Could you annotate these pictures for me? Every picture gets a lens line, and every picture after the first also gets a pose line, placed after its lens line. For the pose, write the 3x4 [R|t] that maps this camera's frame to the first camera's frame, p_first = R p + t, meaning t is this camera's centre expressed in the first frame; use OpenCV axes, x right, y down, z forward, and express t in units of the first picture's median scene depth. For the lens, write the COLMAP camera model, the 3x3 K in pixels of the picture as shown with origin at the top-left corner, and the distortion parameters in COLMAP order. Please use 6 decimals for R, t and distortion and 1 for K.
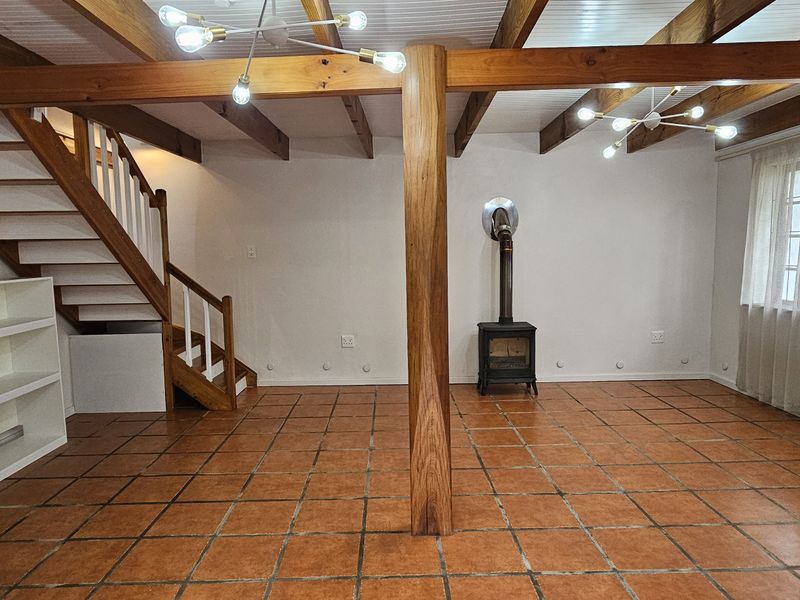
lens RADIAL K [[520.8, 0, 392.2], [0, 520.8, 299.6], [0, 0, 1]] dist [0.002241, -0.004105]
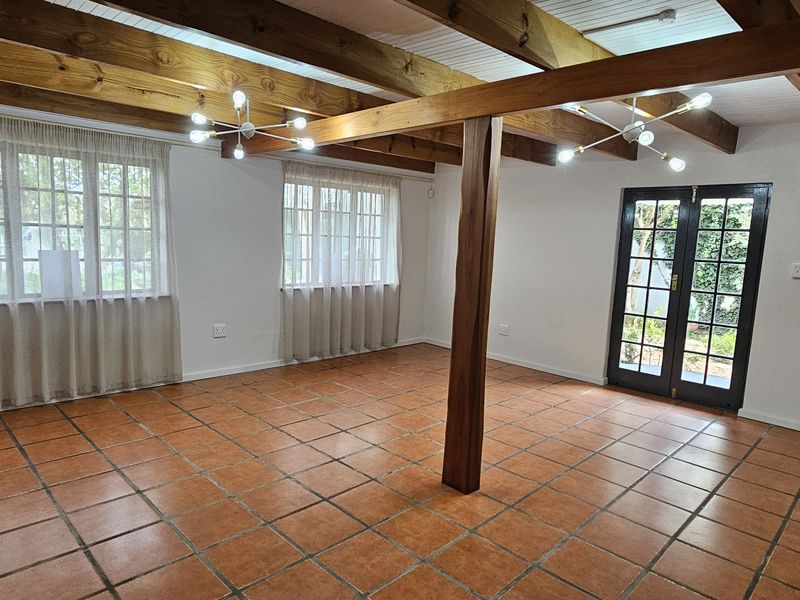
lens RADIAL K [[520.8, 0, 393.3], [0, 520.8, 304.6], [0, 0, 1]] dist [0.002241, -0.004105]
pose [[-0.700367, -0.104898, 0.706033, -0.359262], [0.038630, 0.982122, 0.184238, -0.116252], [-0.712737, 0.156308, -0.683794, 1.074387]]
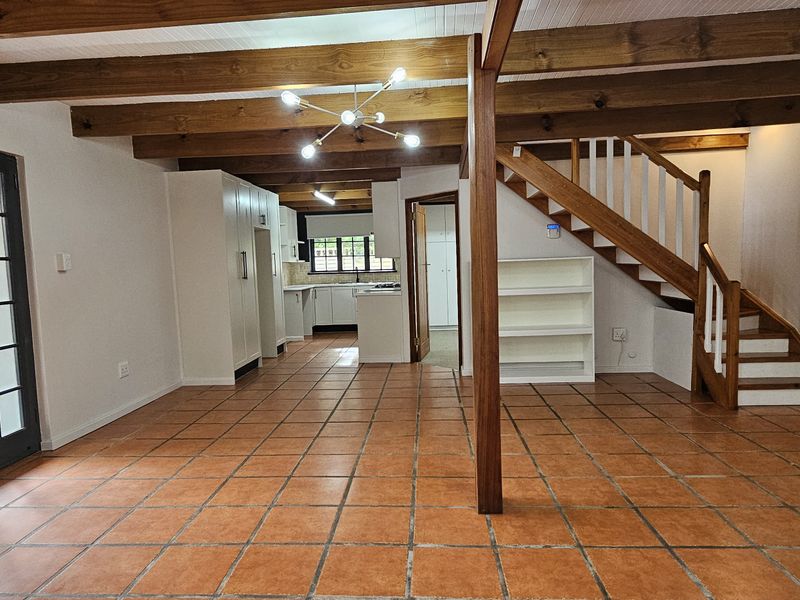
lens RADIAL K [[520.8, 0, 395.1], [0, 520.8, 304.5], [0, 0, 1]] dist [0.002241, -0.004105]
pose [[-0.069159, 0.101169, -0.992463, 0.614092], [-0.054567, 0.992972, 0.105023, -0.029801], [0.996112, 0.061419, -0.063153, 0.490399]]
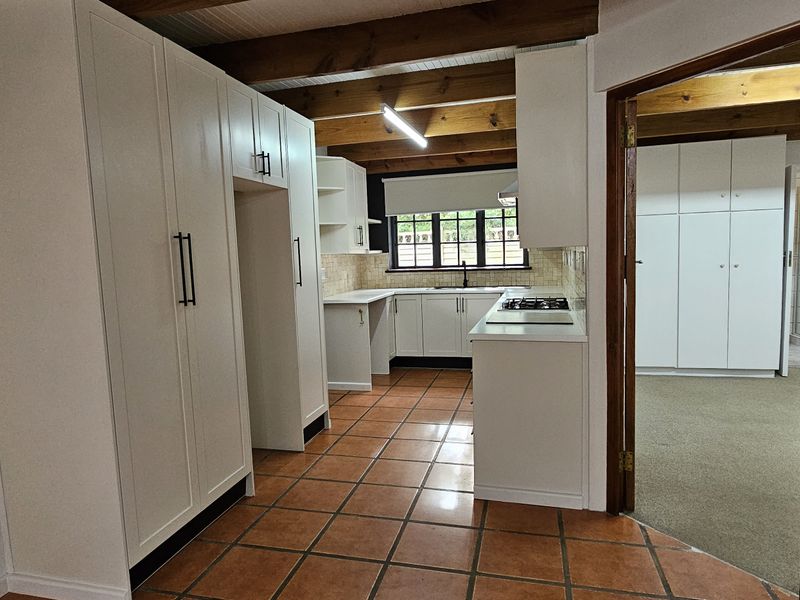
lens RADIAL K [[520.8, 0, 394.1], [0, 520.8, 302.5], [0, 0, 1]] dist [0.002241, -0.004105]
pose [[-0.258364, 0.119698, -0.958603, -0.223320], [-0.045611, 0.989676, 0.135871, -0.015255], [0.964970, 0.078827, -0.250237, 0.351499]]
